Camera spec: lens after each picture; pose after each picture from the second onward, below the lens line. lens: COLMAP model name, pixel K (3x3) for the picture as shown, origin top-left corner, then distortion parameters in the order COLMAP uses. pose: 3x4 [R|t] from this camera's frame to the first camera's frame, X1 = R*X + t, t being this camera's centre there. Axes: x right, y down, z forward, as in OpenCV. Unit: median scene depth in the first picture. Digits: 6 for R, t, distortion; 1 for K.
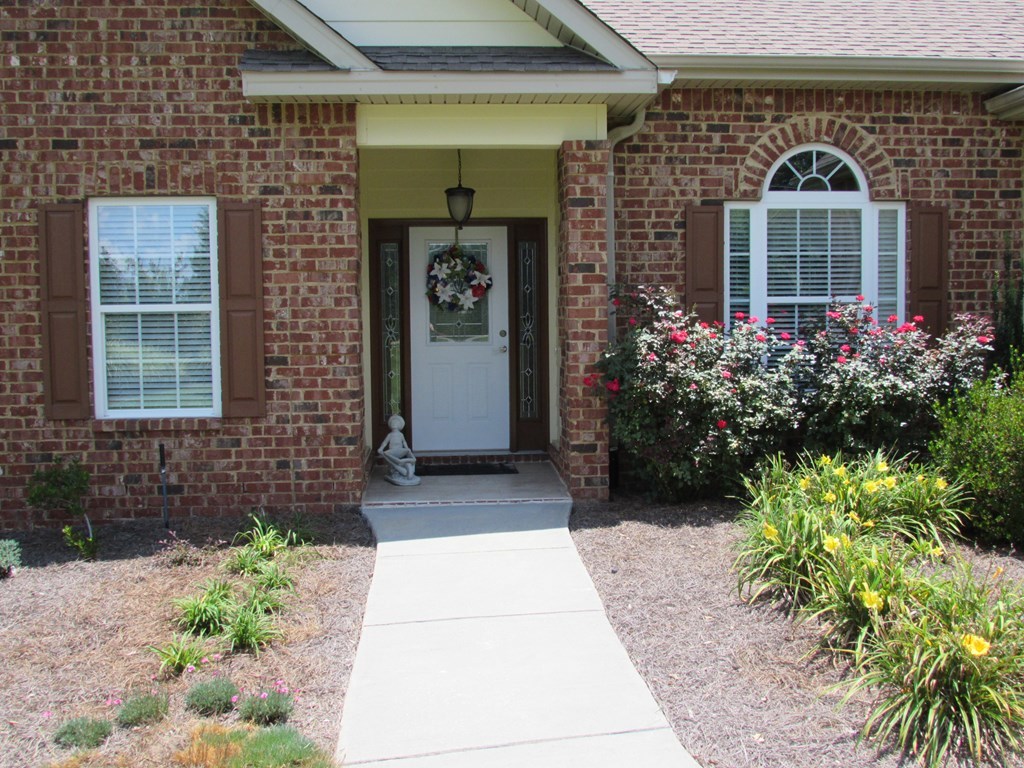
lens RADIAL K [[953.5, 0, 511.8], [0, 953.5, 366.9], [0, 0, 1]] dist [-0.047393, 0.007854]
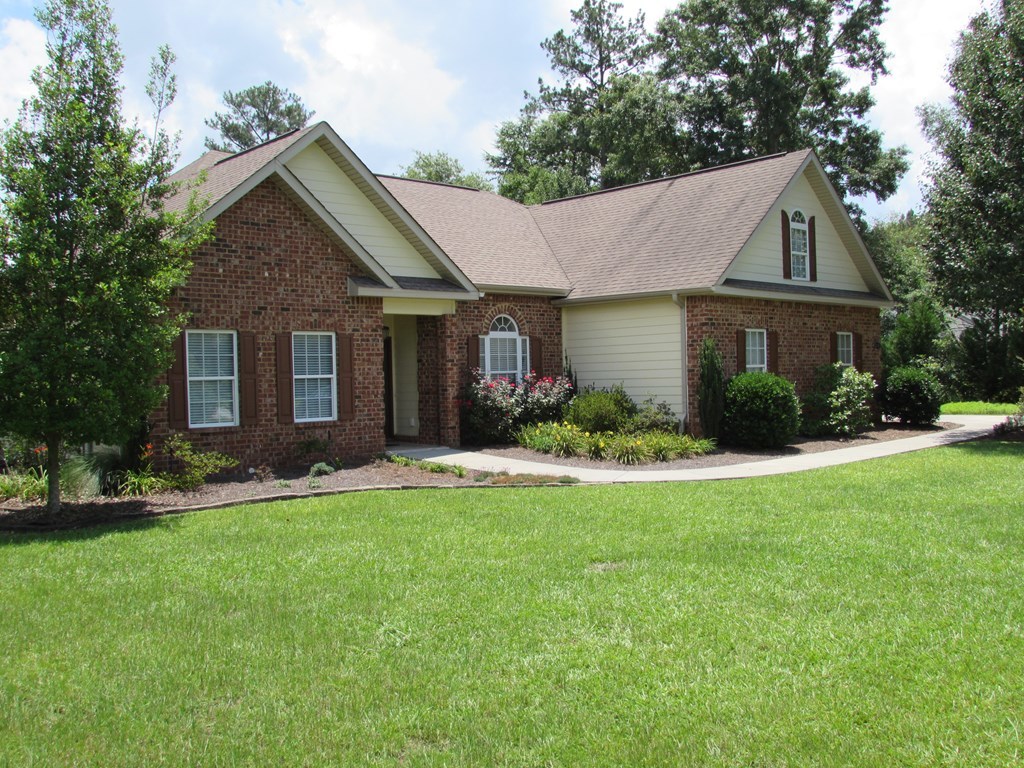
lens RADIAL K [[953.5, 0, 511.8], [0, 953.5, 366.9], [0, 0, 1]] dist [-0.047393, 0.007854]
pose [[0.774384, -0.000662, 0.632716, -1.523598], [0.049976, 0.996939, -0.060122, 0.086016], [-0.630739, 0.078178, 0.772047, -1.211680]]
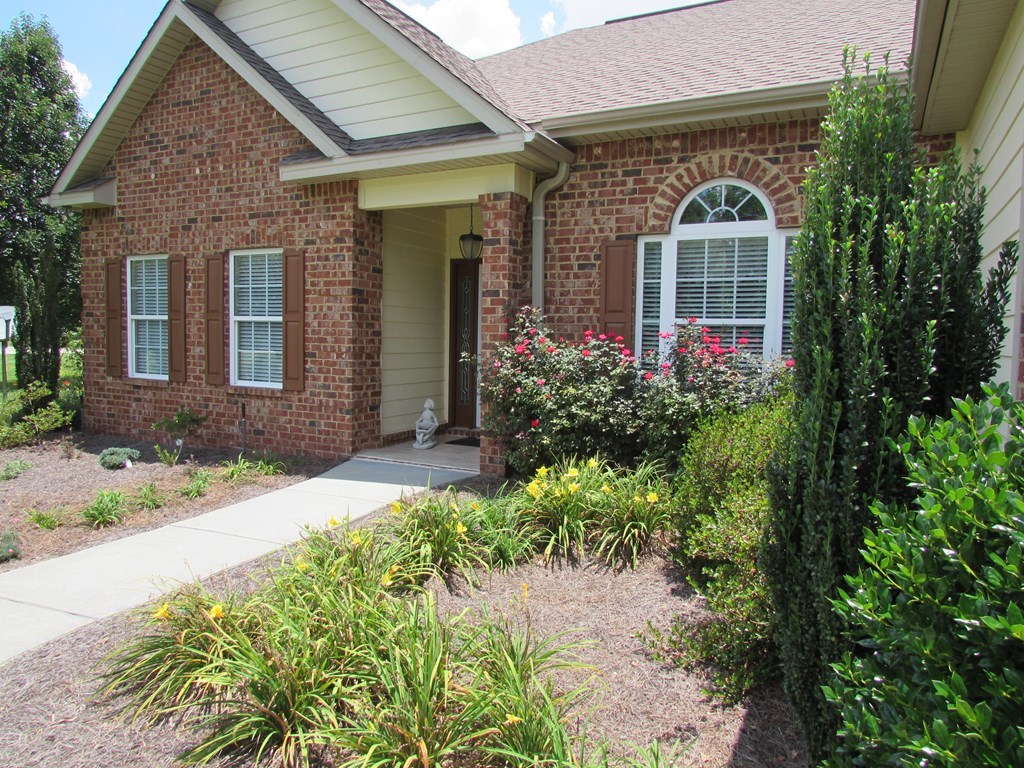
lens RADIAL K [[694.7, 0, 512.8], [0, 694.7, 368.0], [0, 0, 1]] dist [-0.015508, -0.001939]
pose [[0.856019, 0.054060, -0.514110, 0.594967], [-0.053218, 0.998449, 0.016379, -0.020522], [0.514198, 0.013339, 0.857568, 0.216881]]
